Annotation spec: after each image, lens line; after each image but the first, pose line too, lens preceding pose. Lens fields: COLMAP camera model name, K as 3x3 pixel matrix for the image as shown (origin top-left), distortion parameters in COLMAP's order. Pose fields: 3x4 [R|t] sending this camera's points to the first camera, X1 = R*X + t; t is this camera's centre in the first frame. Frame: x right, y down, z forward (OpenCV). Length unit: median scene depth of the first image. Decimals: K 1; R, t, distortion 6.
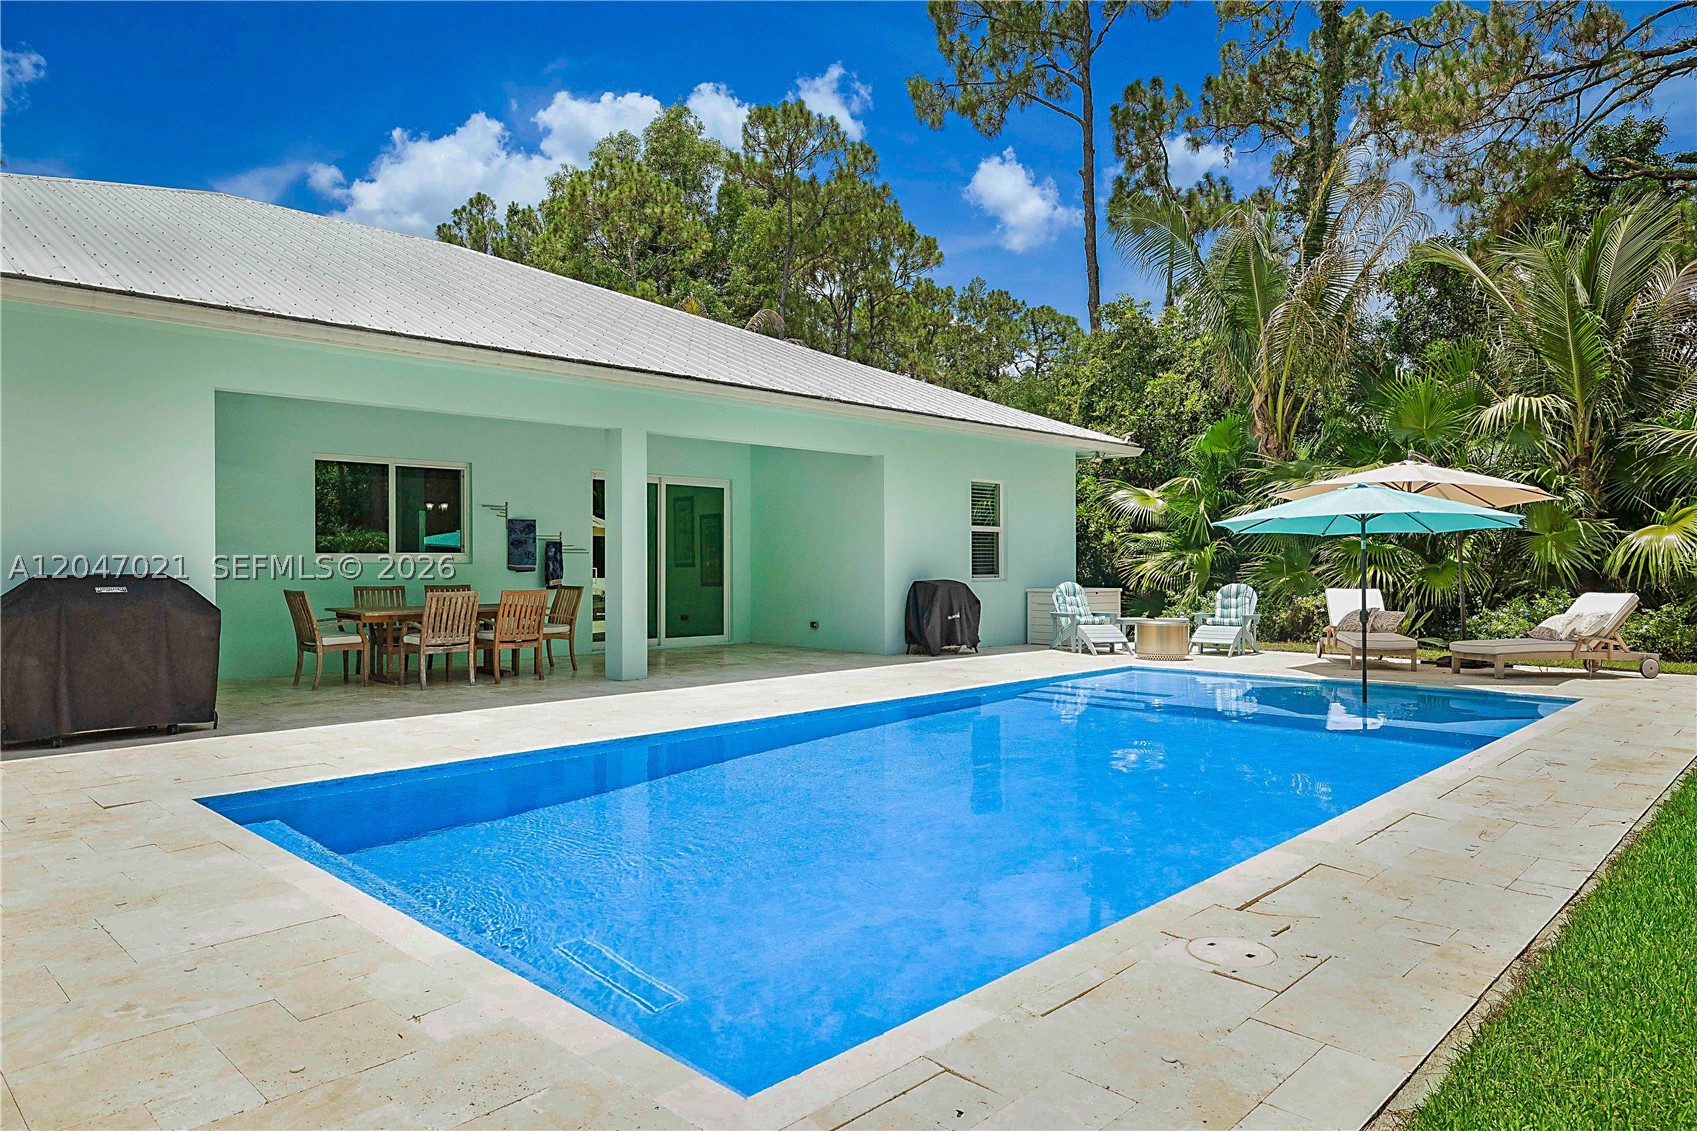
lens RADIAL K [[1062.6, 0, 847.6], [0, 1062.6, 567.7], [0, 0, 1]] dist [0.001654, -0.000600]
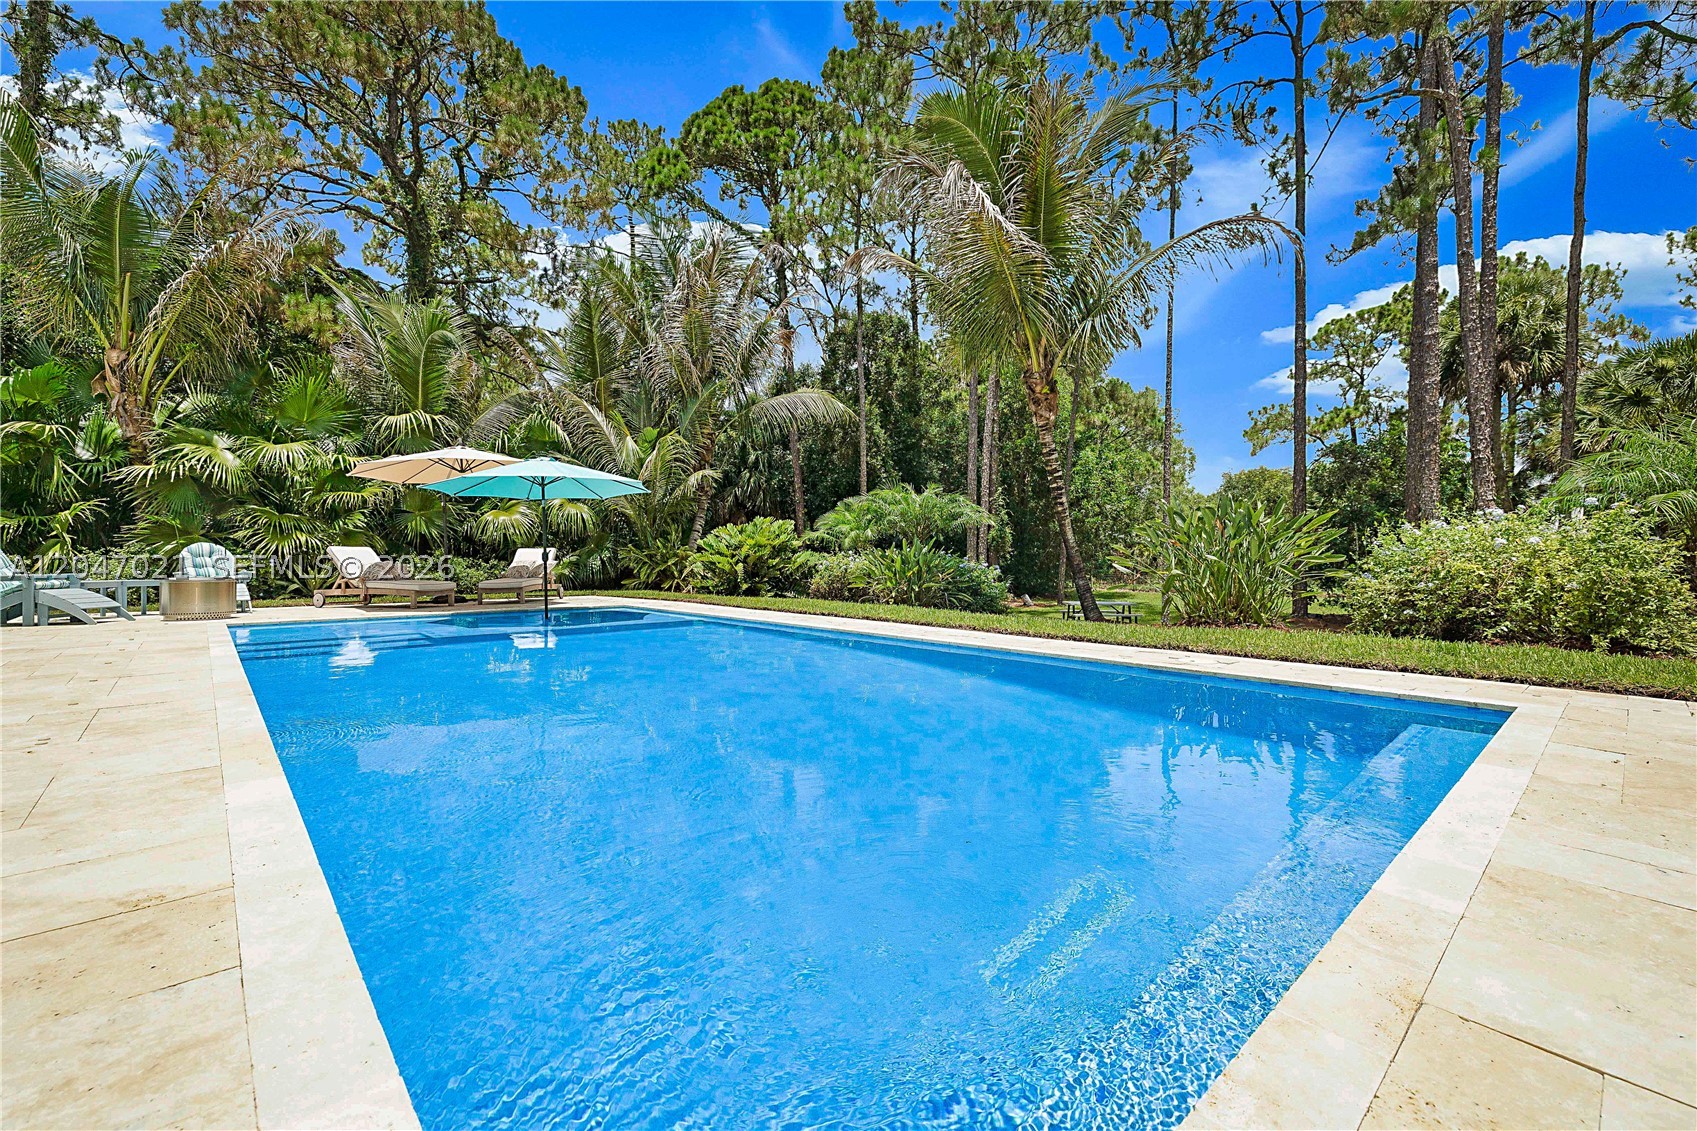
lens RADIAL K [[709.6, 0, 837.3], [0, 709.6, 560.1], [0, 0, 1]] dist [0.012573, -0.000928]
pose [[0.079301, -0.005663, 0.996835, -0.253191], [0.001035, 0.999984, 0.005598, 0.028197], [-0.996850, 0.000587, 0.079305, 0.355088]]
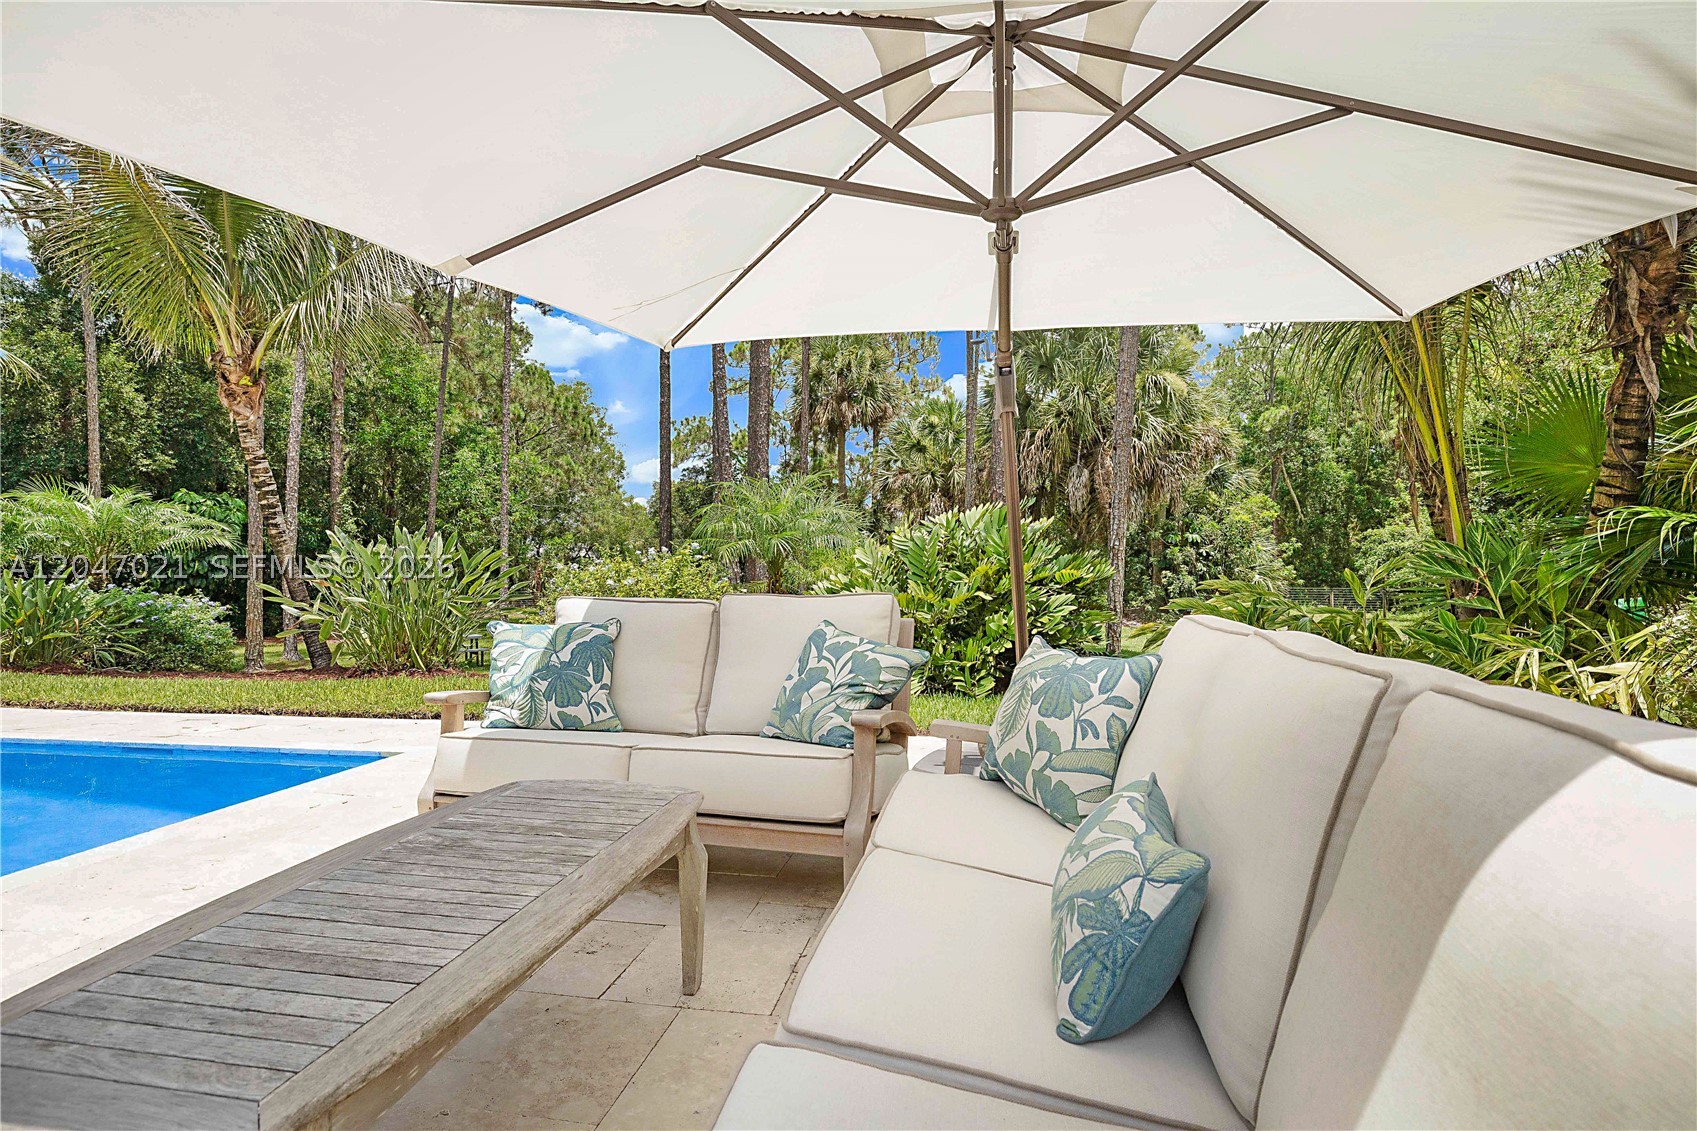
lens RADIAL K [[861.5, 0, 845.7], [0, 861.5, 566.5], [0, 0, 1]] dist [0.000768, 0.000082]
pose [[-0.553152, 0.004563, 0.833068, -0.348078], [0.005159, 0.999985, -0.002051, 0.012372], [-0.833065, 0.003163, -0.553167, 0.191724]]
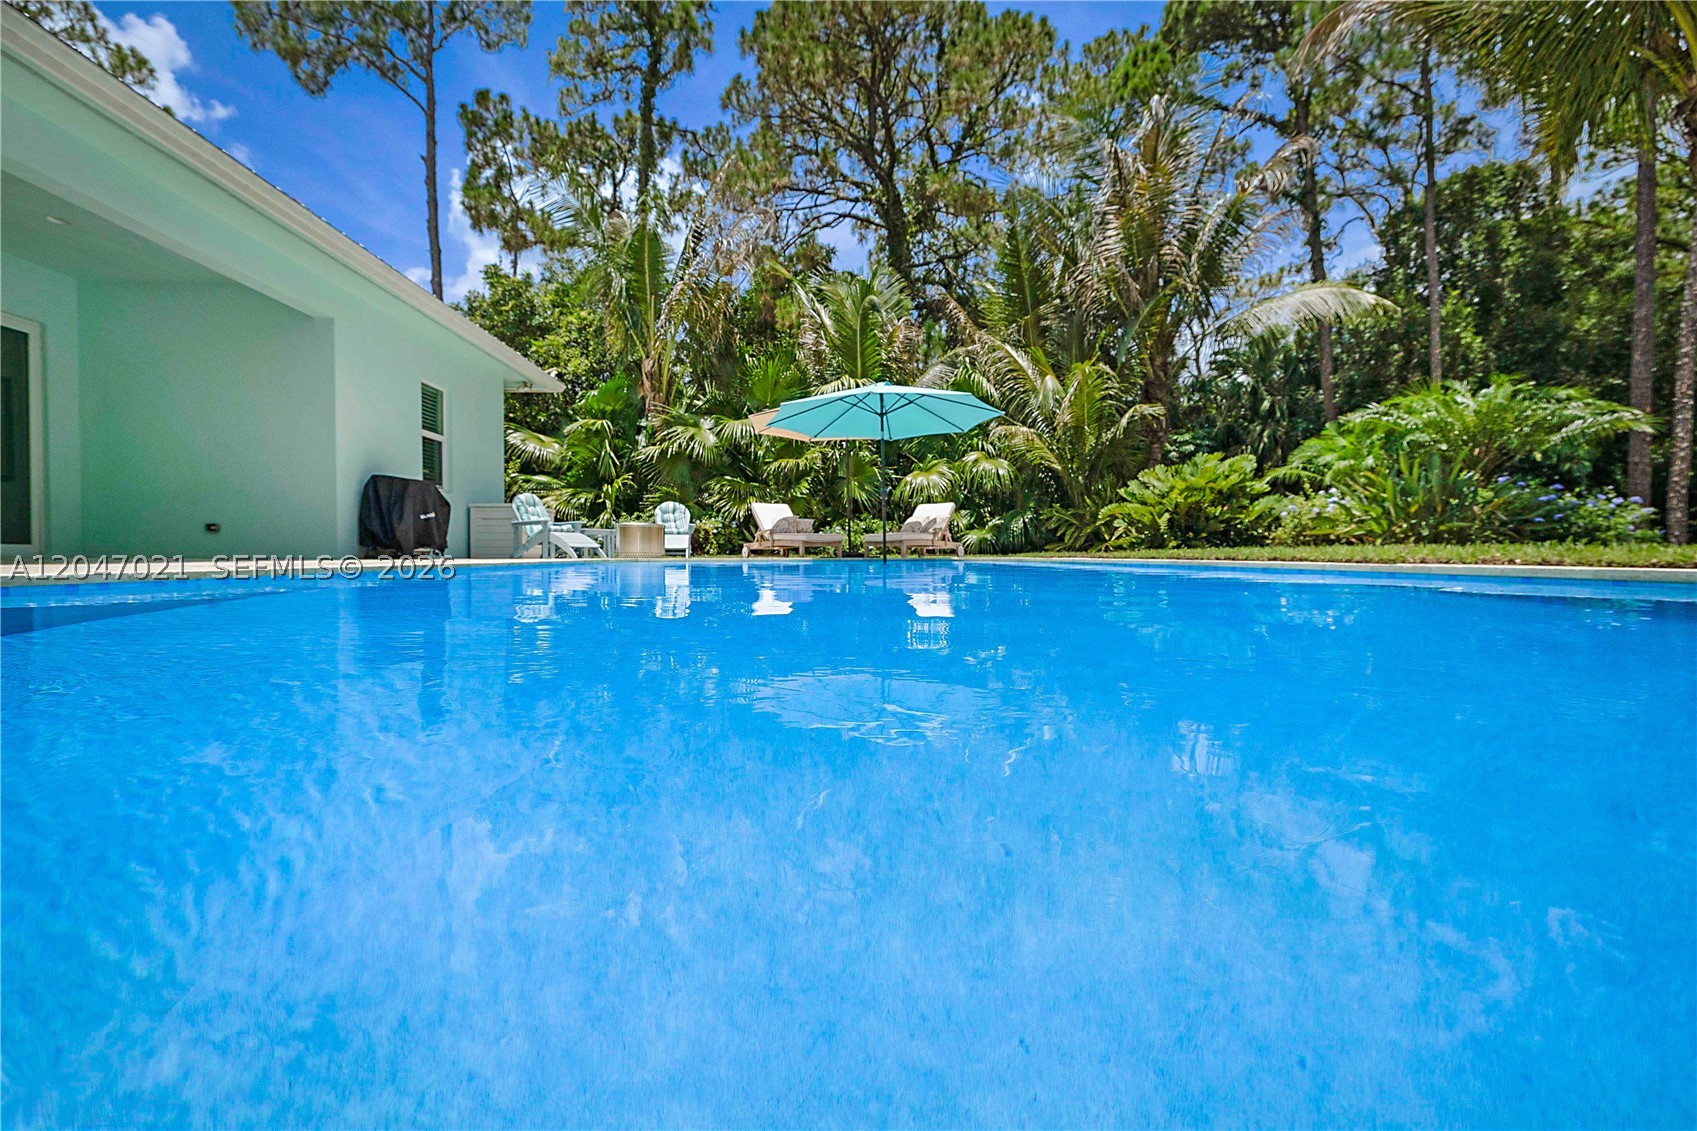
lens RADIAL K [[770.0, 0, 853.4], [0, 770.0, 561.8], [0, 0, 1]] dist [-0.001773, 0.000424]
pose [[0.681158, -0.009387, 0.732076, -0.121740], [0.003334, 0.999947, 0.009720, 0.073408], [-0.732129, -0.004180, 0.681153, 0.268078]]
